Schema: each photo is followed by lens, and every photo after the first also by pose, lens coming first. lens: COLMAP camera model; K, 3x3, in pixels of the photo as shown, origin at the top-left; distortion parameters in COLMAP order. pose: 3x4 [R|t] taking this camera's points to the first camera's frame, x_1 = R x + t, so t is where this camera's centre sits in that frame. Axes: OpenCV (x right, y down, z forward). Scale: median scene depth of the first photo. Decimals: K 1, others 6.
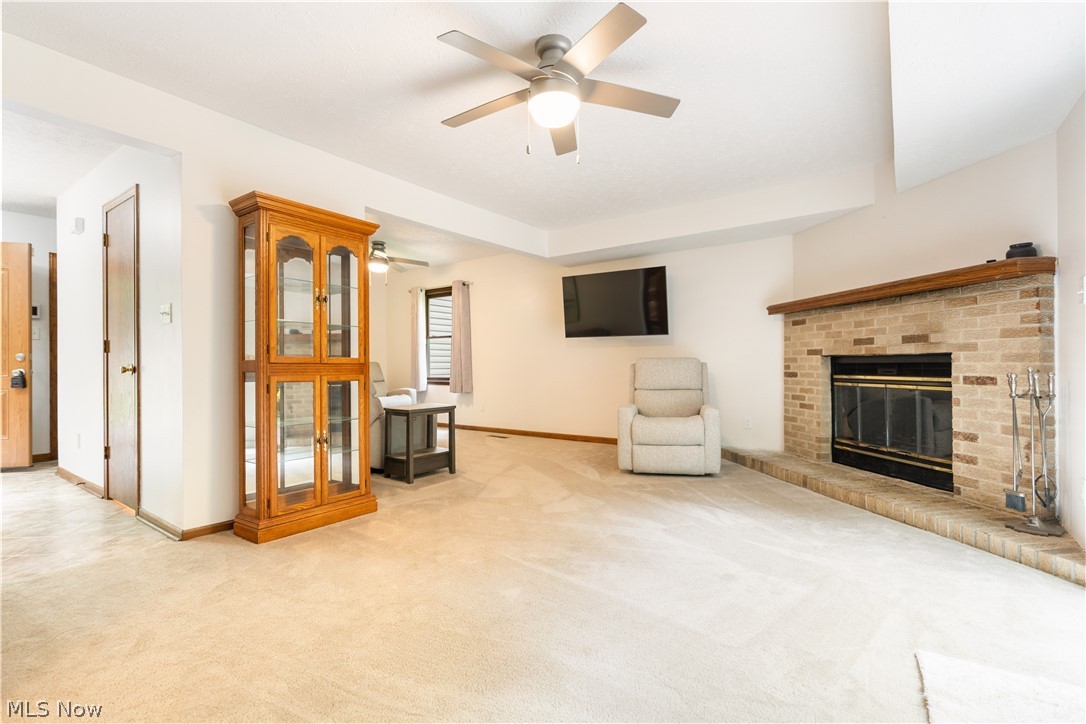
lens RADIAL K [[507.2, 0, 553.2], [0, 507.2, 365.0], [0, 0, 1]] dist [-0.001806, 0.000410]
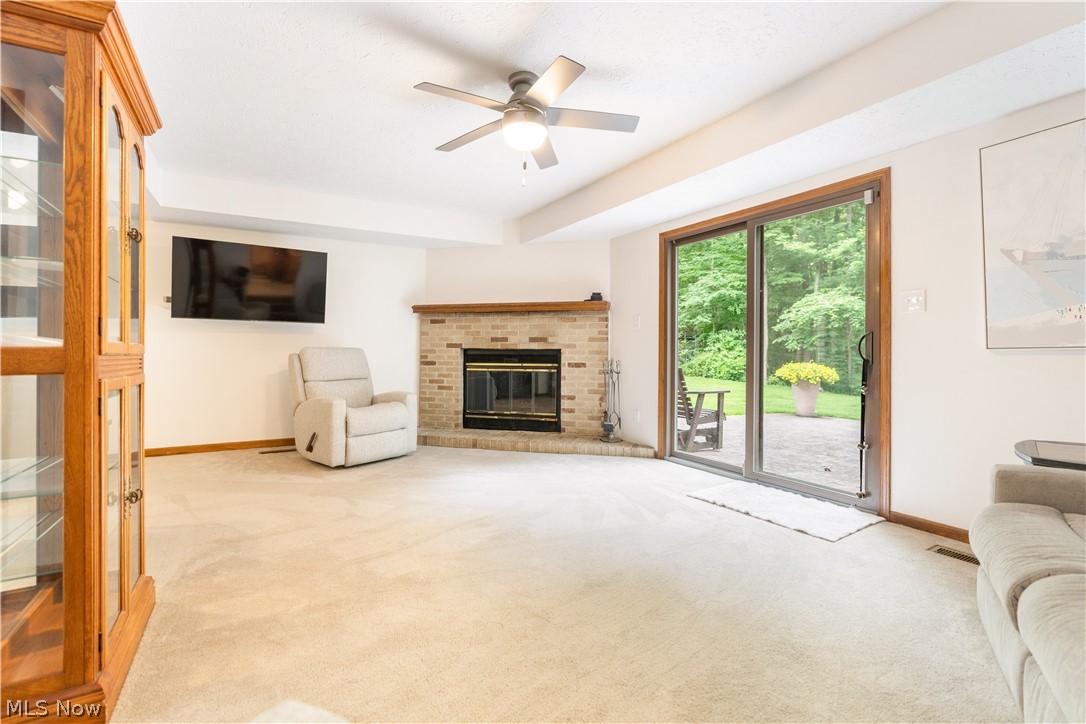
lens RADIAL K [[490.7, 0, 543.7], [0, 490.7, 350.2], [0, 0, 1]] dist [-0.008699, 0.003997]
pose [[0.412906, 0.010545, 0.910713, -0.617652], [-0.006943, 0.999940, -0.008430, -0.005088], [-0.910747, -0.002842, 0.412954, 0.314246]]
